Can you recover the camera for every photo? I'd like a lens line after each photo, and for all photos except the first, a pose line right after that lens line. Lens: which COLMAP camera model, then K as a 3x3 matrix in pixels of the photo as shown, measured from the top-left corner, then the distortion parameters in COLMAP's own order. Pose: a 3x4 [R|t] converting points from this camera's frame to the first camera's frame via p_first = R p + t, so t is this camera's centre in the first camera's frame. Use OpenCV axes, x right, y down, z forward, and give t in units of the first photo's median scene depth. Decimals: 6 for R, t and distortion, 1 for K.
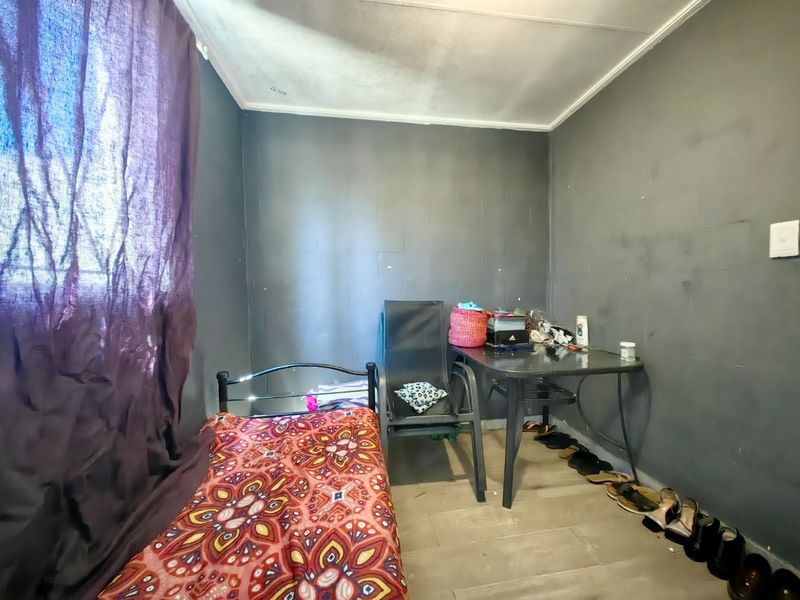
lens RADIAL K [[305.5, 0, 400.2], [0, 305.5, 297.8], [0, 0, 1]] dist [0.002127, -0.000207]
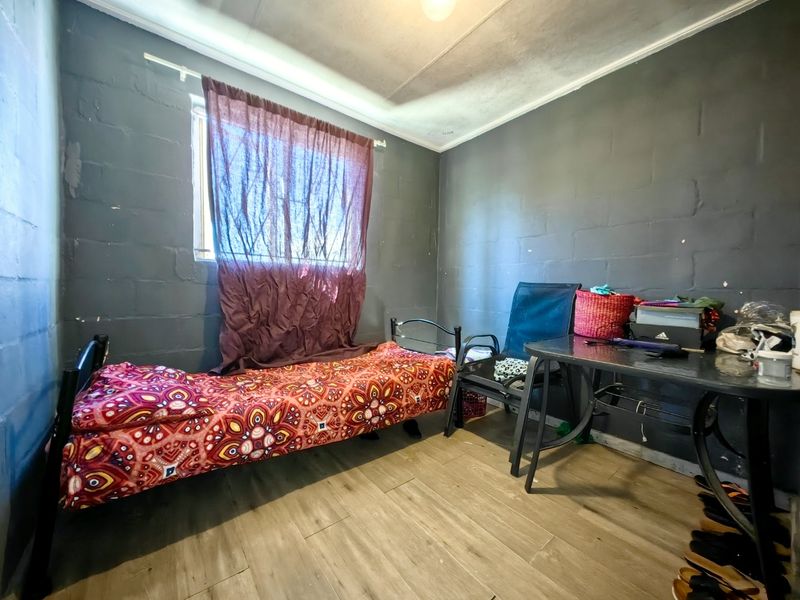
lens RADIAL K [[305.5, 0, 401.1], [0, 305.5, 298.4], [0, 0, 1]] dist [0.002127, -0.000207]
pose [[0.486801, 0.048457, -0.872168, 0.730122], [-0.050498, 0.998351, 0.027282, 0.060280], [0.872052, 0.030762, 0.488445, 0.132553]]
